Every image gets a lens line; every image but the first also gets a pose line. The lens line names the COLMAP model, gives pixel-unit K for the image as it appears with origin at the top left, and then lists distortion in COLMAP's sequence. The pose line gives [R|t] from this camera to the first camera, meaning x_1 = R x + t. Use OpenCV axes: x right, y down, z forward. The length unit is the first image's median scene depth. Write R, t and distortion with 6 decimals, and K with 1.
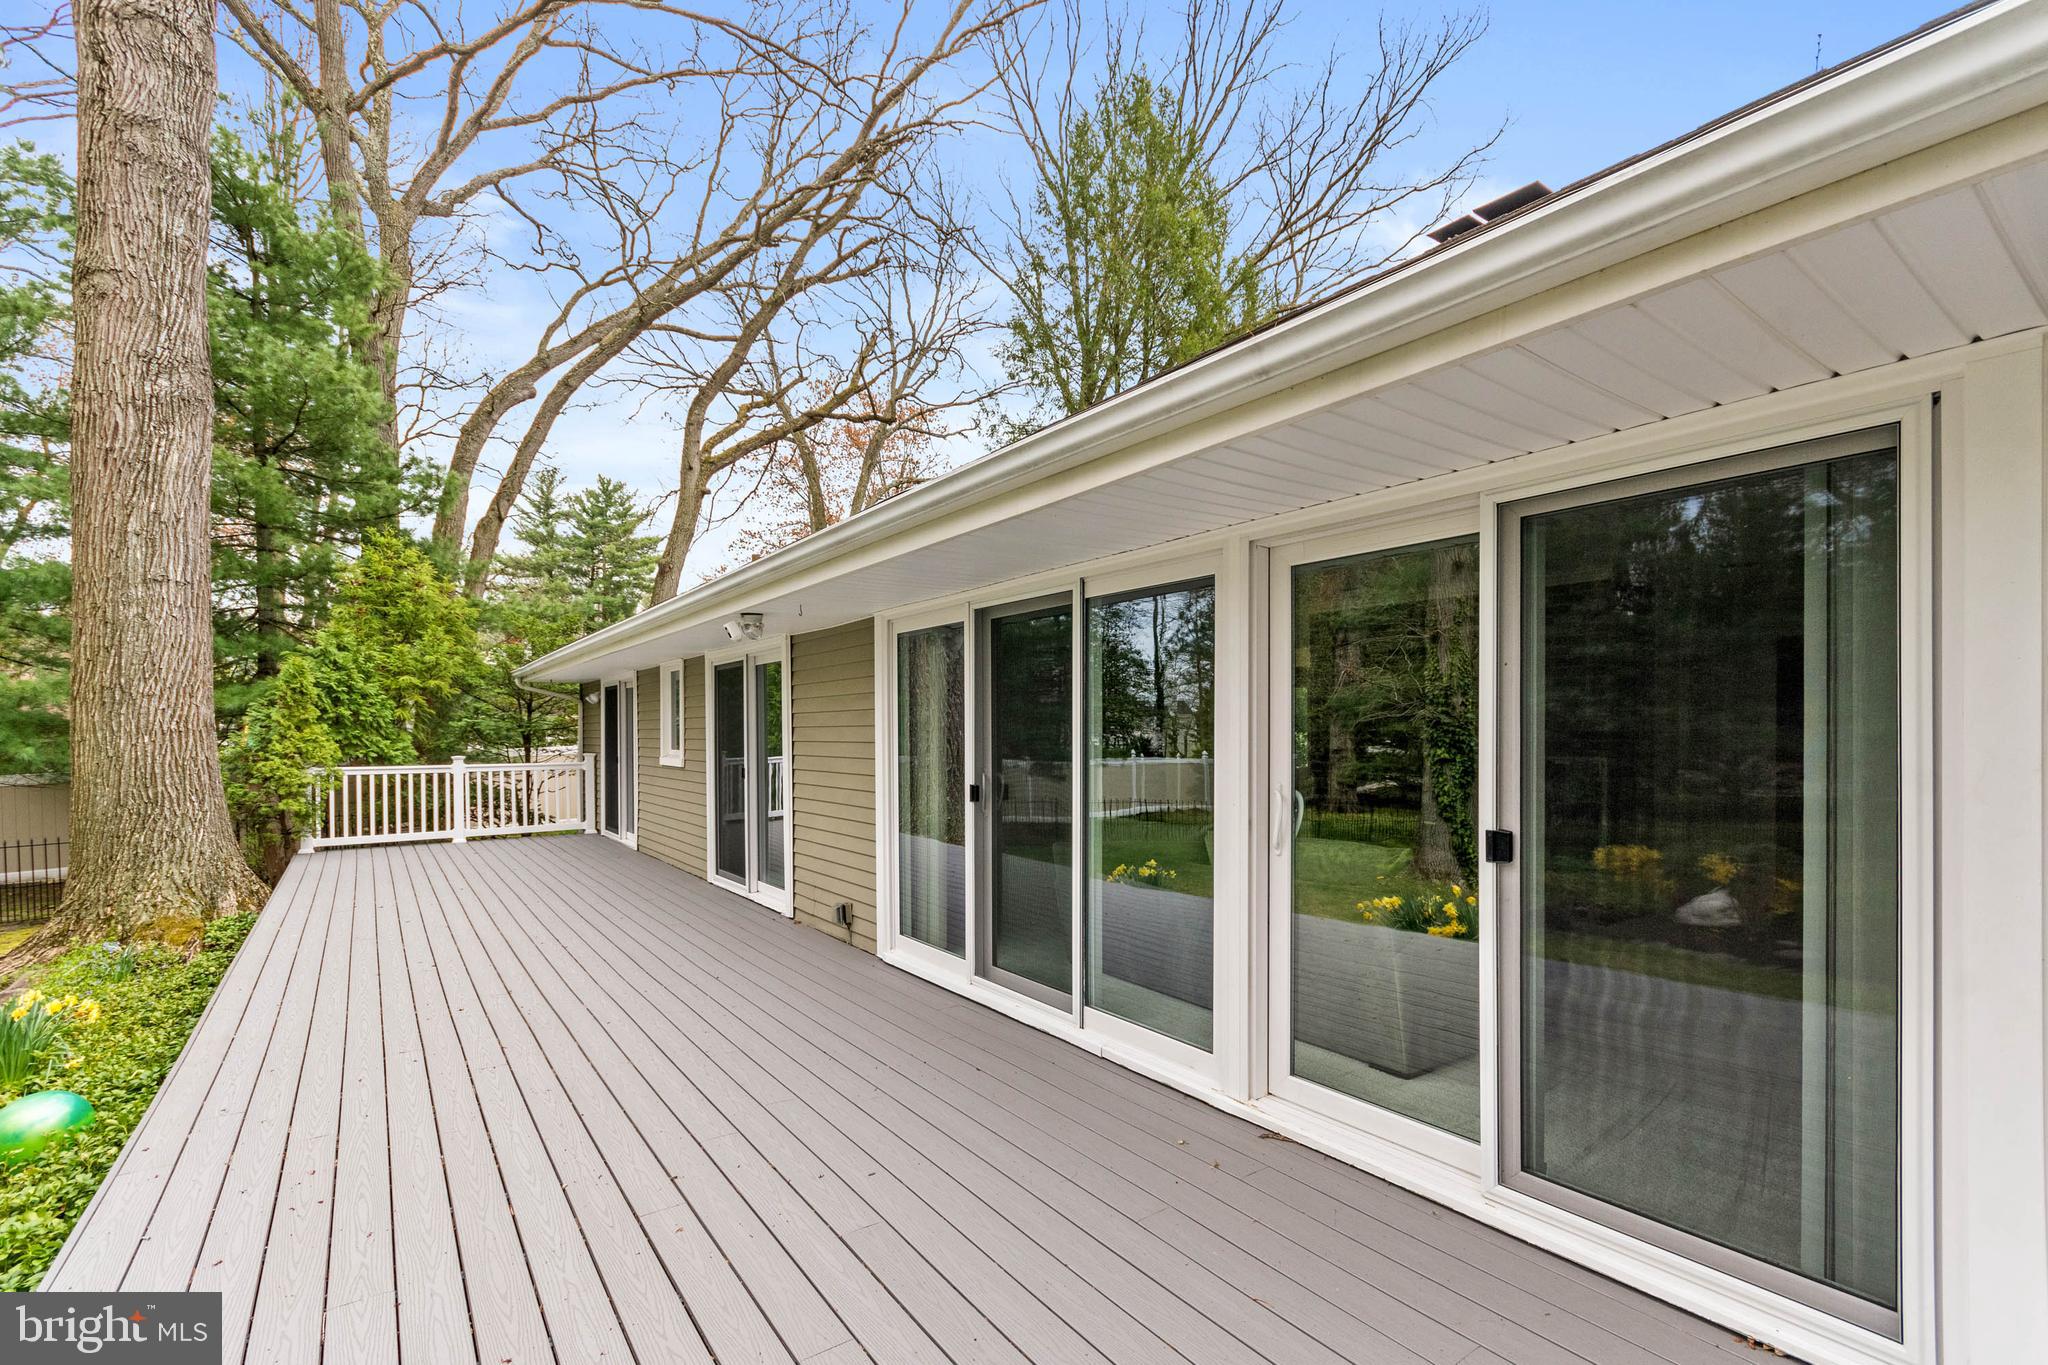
lens RADIAL K [[924.8, 0, 1001.4], [0, 924.8, 742.0], [0, 0, 1]] dist [0.009065, 0.000318]
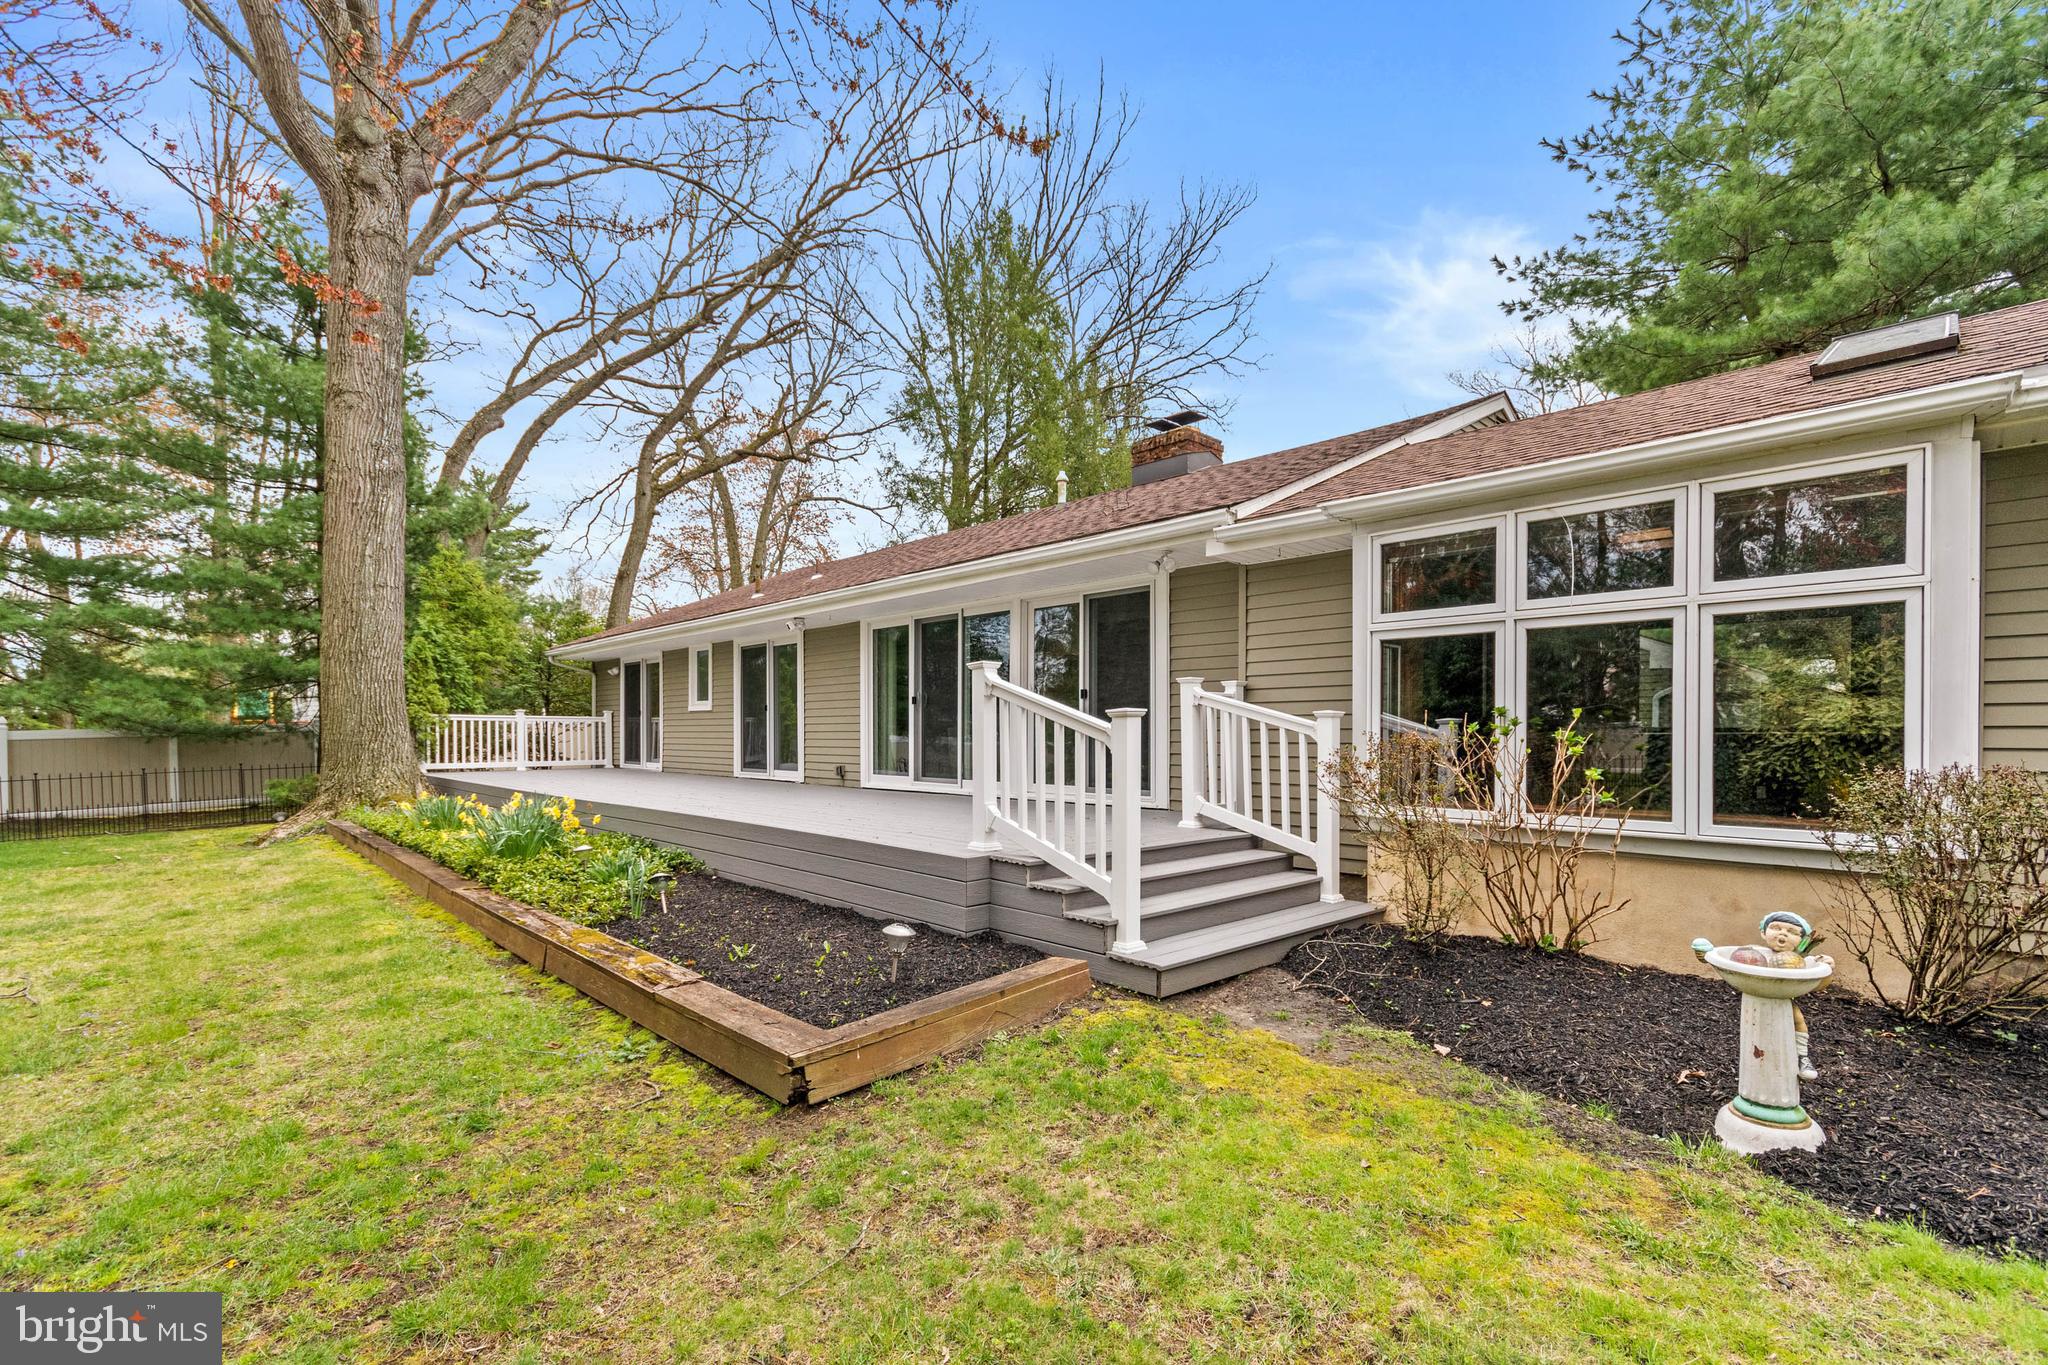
lens RADIAL K [[924.8, 0, 1024.3], [0, 924.8, 744.0], [0, 0, 1]] dist [0.009065, 0.000318]
pose [[0.987166, 0.004419, 0.159634, -0.029358], [-0.004130, 0.999989, -0.002142, 0.039305], [-0.159642, 0.001455, 0.987174, -0.303521]]
